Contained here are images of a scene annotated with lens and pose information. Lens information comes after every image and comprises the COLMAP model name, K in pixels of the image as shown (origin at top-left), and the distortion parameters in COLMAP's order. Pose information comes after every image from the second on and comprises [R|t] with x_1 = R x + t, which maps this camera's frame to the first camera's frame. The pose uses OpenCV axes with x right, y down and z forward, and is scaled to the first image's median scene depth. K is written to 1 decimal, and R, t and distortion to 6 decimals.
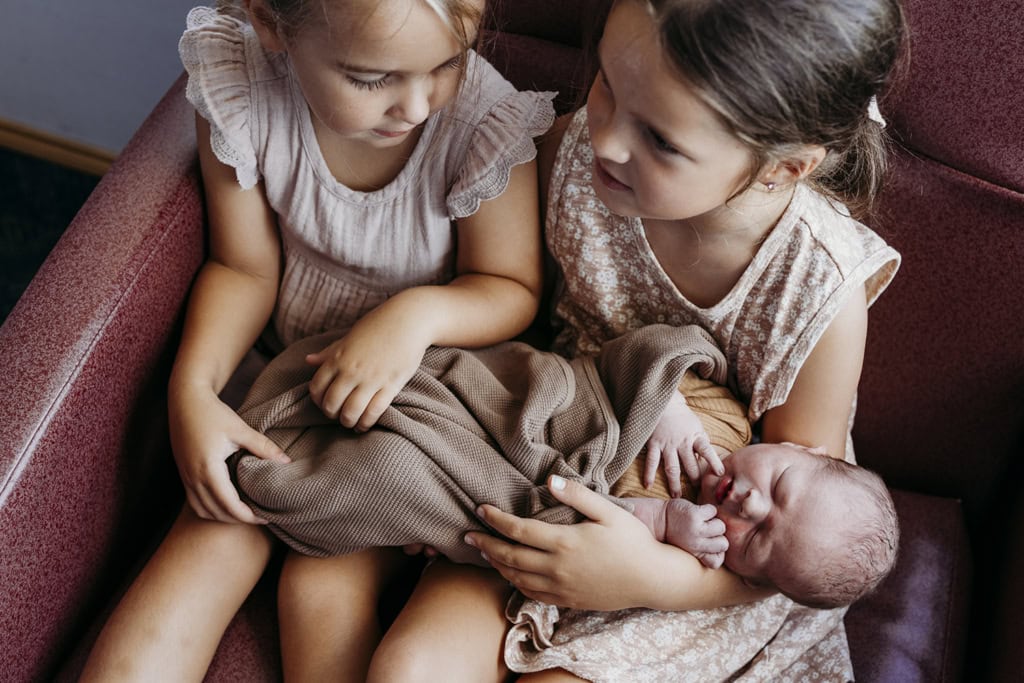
lens RADIAL K [[1923.7, 0, 512.0], [0, 1923.7, 341.5], [0, 0, 1]] dist [0.016564, -0.216755]
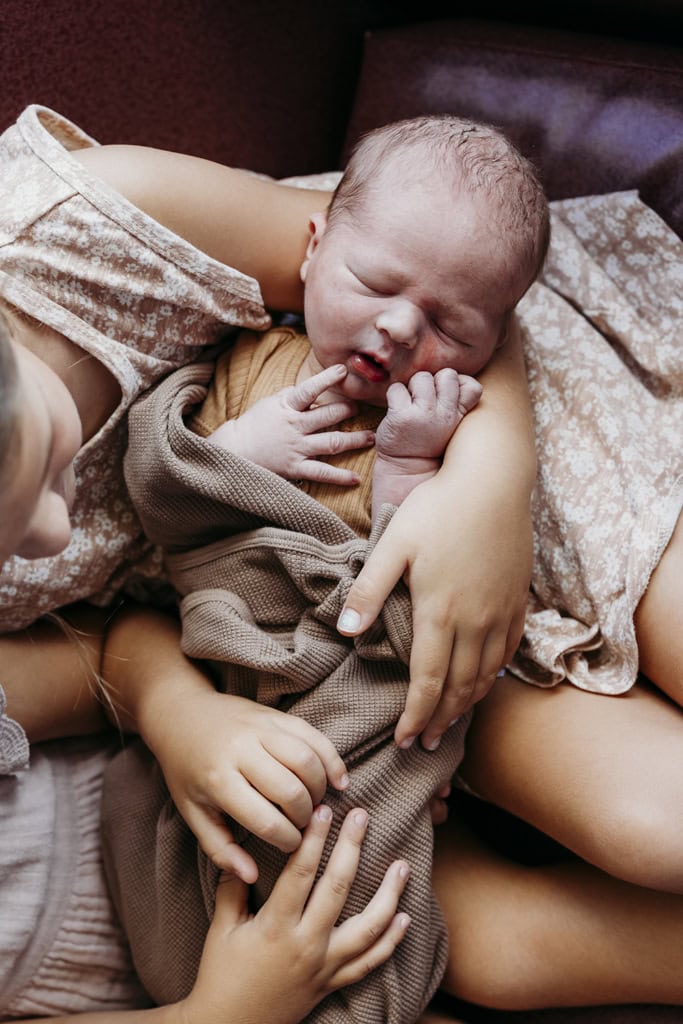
lens RADIAL K [[1923.7, 0, 341.5], [0, 1923.7, 512.0], [0, 0, 1]] dist [0.016564, -0.216755]
pose [[0.005546, -0.999955, 0.007758, 0.054261], [0.986436, 0.006744, 0.164007, -0.045329], [-0.164052, 0.006743, 0.986429, 0.324731]]
